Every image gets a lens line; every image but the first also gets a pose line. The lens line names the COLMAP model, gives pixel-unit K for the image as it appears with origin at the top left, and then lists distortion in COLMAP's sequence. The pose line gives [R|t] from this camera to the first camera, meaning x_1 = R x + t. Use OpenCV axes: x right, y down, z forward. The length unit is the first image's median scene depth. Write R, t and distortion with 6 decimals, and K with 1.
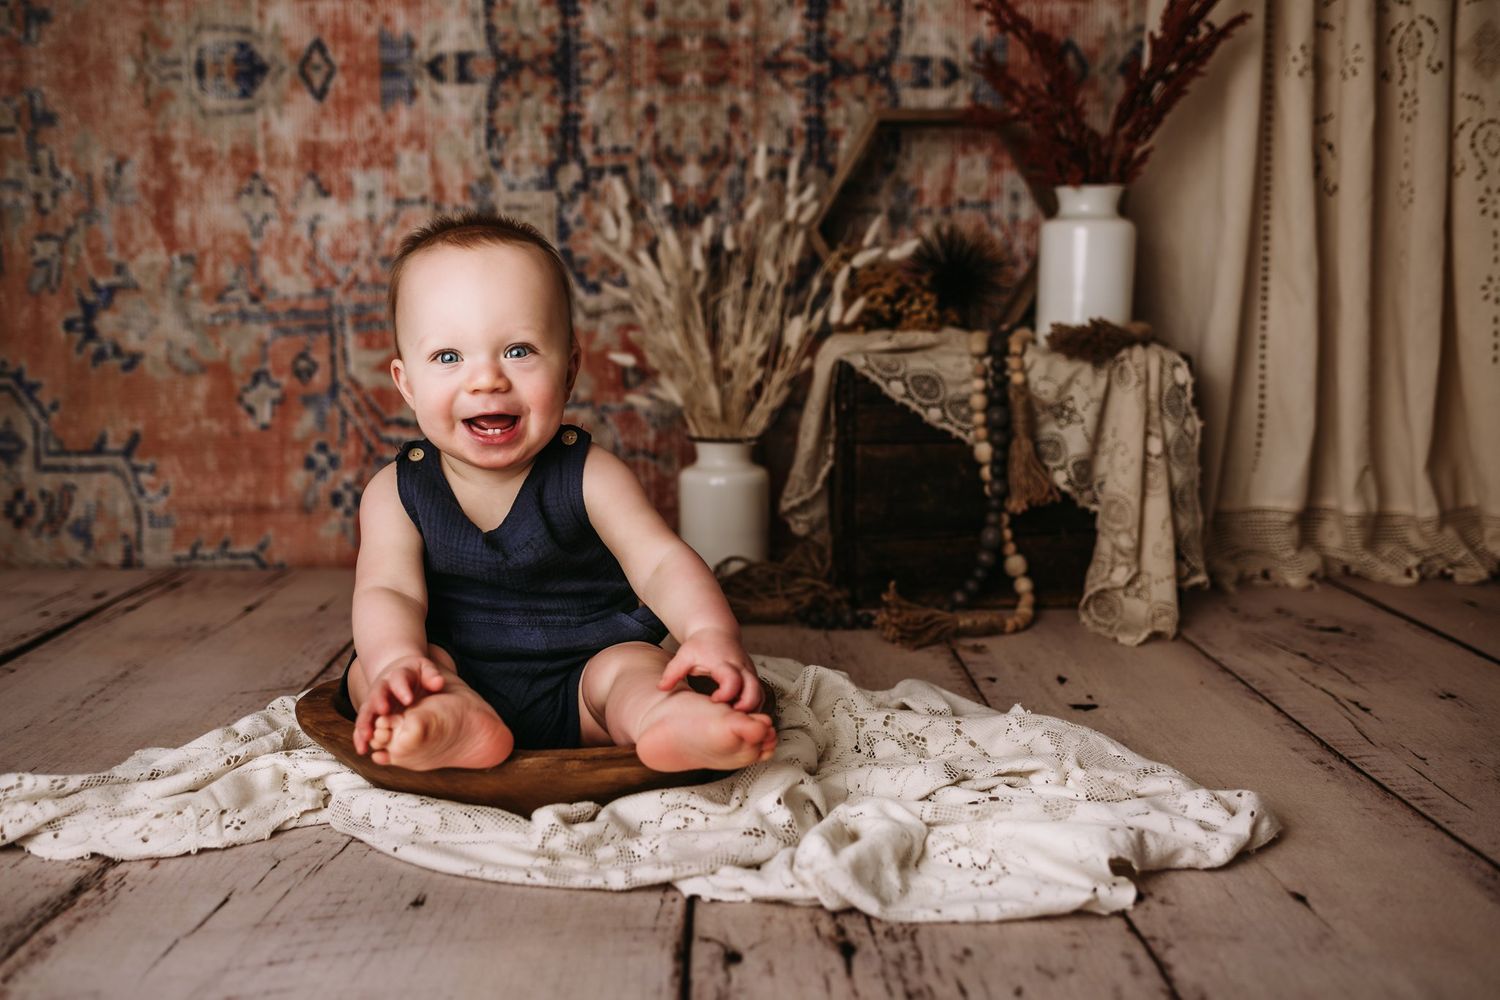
lens RADIAL K [[1480.0, 0, 707.1], [0, 1480.0, 505.1], [0, 0, 1]] dist [0.004021, 0.008163]
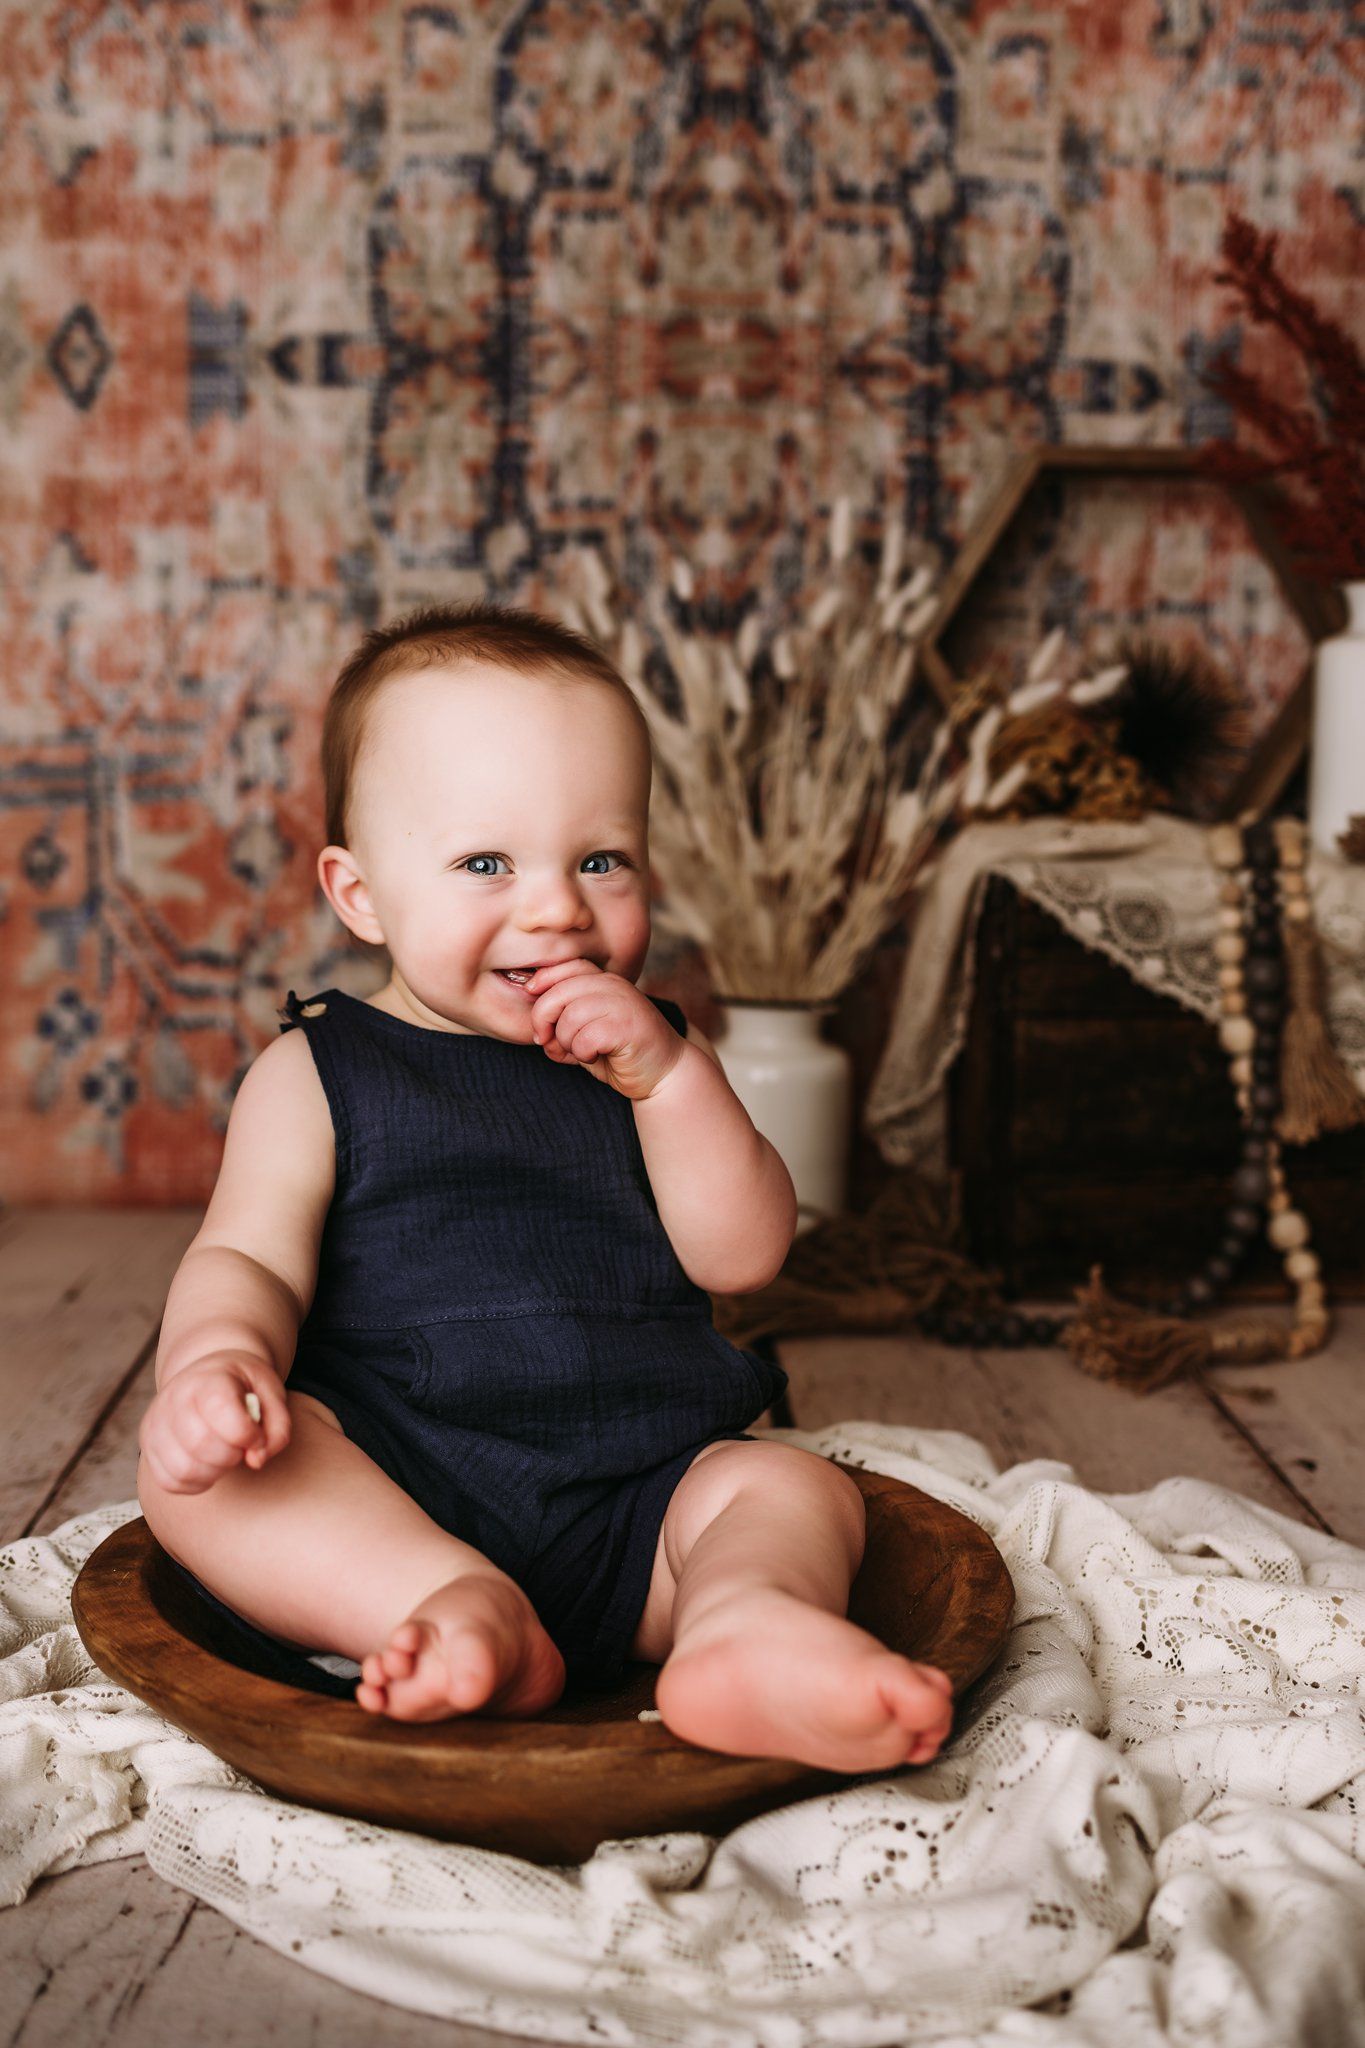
lens RADIAL K [[2252.4, 0, 712.4], [0, 2252.4, 923.0], [0, 0, 1]] dist [0.010971, -0.006404]
pose [[0.998904, 0.013796, 0.044719, -0.049924], [-0.011495, 0.998617, -0.051300, -0.027387], [-0.045365, 0.050729, 0.997682, 0.109332]]
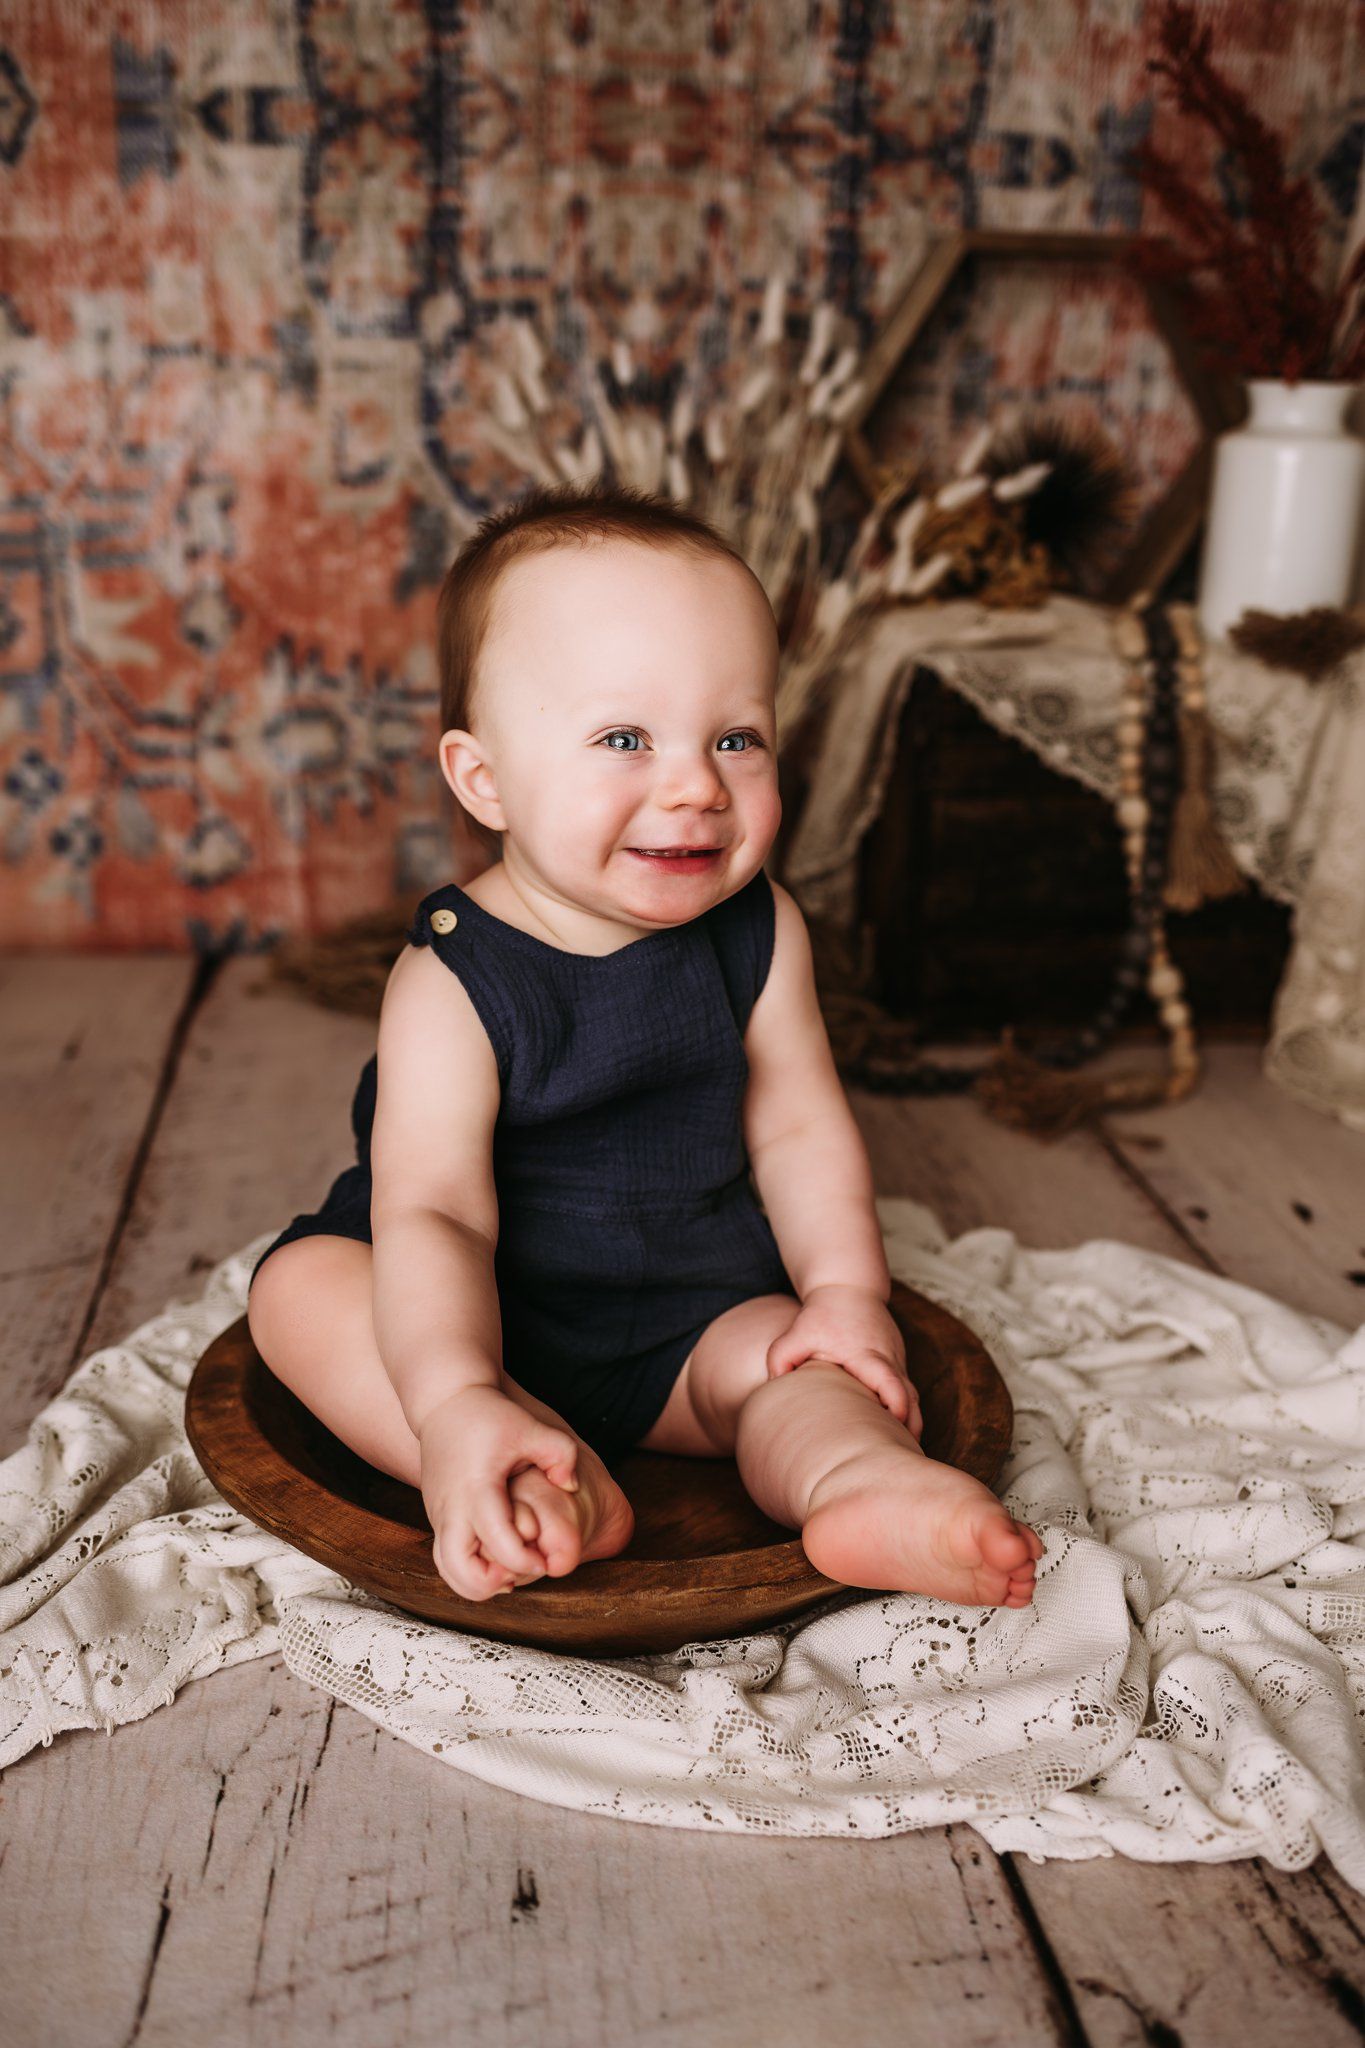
lens RADIAL K [[2020.8, 0, 699.6], [0, 2020.8, 1052.9], [0, 0, 1]] dist [0.004021, 0.008163]
pose [[0.992725, -0.004994, 0.120303, -0.090231], [-0.015685, 0.985262, 0.170332, -0.068487], [-0.119381, -0.170979, 0.978015, 0.129886]]
